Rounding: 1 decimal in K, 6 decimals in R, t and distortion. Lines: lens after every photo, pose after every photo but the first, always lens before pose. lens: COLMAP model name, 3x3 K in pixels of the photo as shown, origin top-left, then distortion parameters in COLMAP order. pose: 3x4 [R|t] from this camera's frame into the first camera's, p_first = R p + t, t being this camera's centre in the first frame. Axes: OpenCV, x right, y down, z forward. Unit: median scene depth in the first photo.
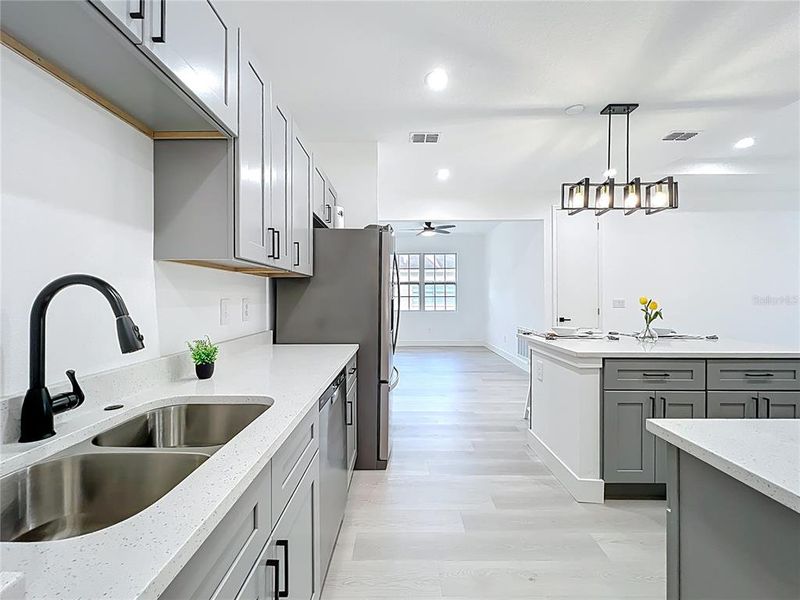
lens RADIAL K [[324.2, 0, 398.4], [0, 324.2, 296.9], [0, 0, 1]] dist [-0.001202, 0.000106]
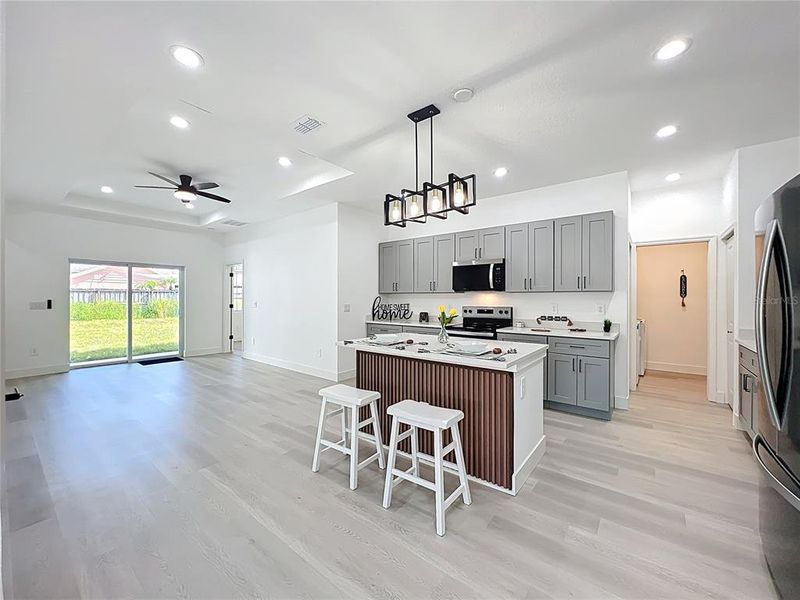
lens RADIAL K [[322.6, 0, 397.9], [0, 322.6, 298.5], [0, 0, 1]] dist [-0.000857, -0.000137]
pose [[-0.788570, -0.002990, 0.614937, 0.172459], [-0.003969, 0.999992, -0.000227, -0.024753], [-0.614932, -0.002620, -0.788576, 2.143271]]
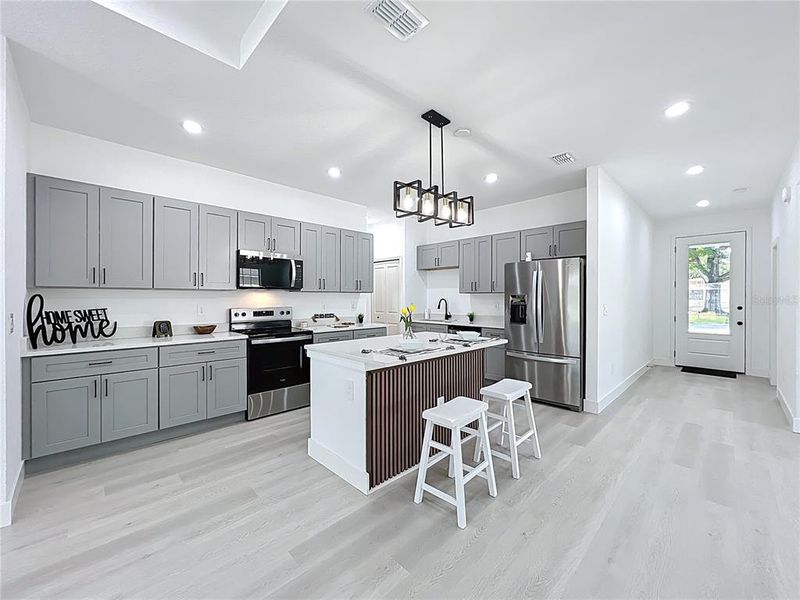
lens RADIAL K [[324.2, 0, 398.4], [0, 324.2, 296.9], [0, 0, 1]] dist [-0.001202, 0.000106]
pose [[-0.708842, -0.003080, -0.705361, 1.748897], [0.001713, 0.999980, -0.006087, -0.021552], [0.705365, -0.005523, -0.708822, 1.928893]]
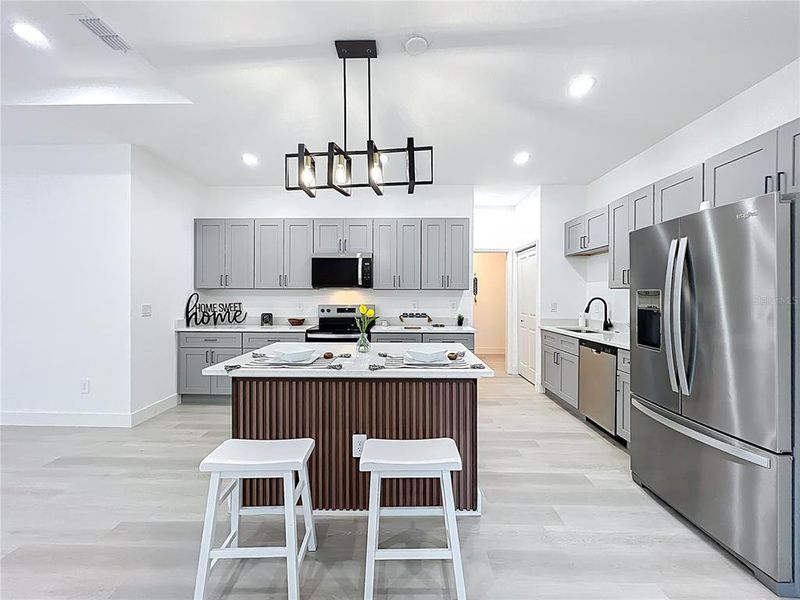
lens RADIAL K [[324.2, 0, 398.4], [0, 324.2, 296.9], [0, 0, 1]] dist [-0.001202, 0.000106]
pose [[-0.999922, -0.003297, 0.012047, 0.684741], [-0.003275, 0.999993, 0.001853, -0.026074], [-0.012053, 0.001813, -0.999926, 2.044938]]
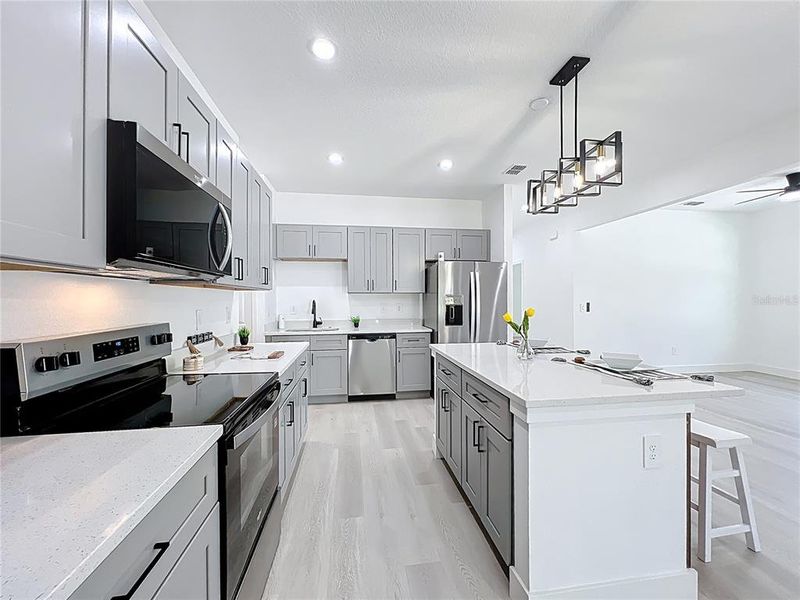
lens RADIAL K [[322.6, 0, 397.9], [0, 322.6, 298.5], [0, 0, 1]] dist [-0.000857, -0.000137]
pose [[0.152020, -0.002535, -0.988374, 1.656625], [0.006510, 0.999978, -0.001564, -0.026403], [0.988356, -0.006196, 0.152033, 0.545962]]
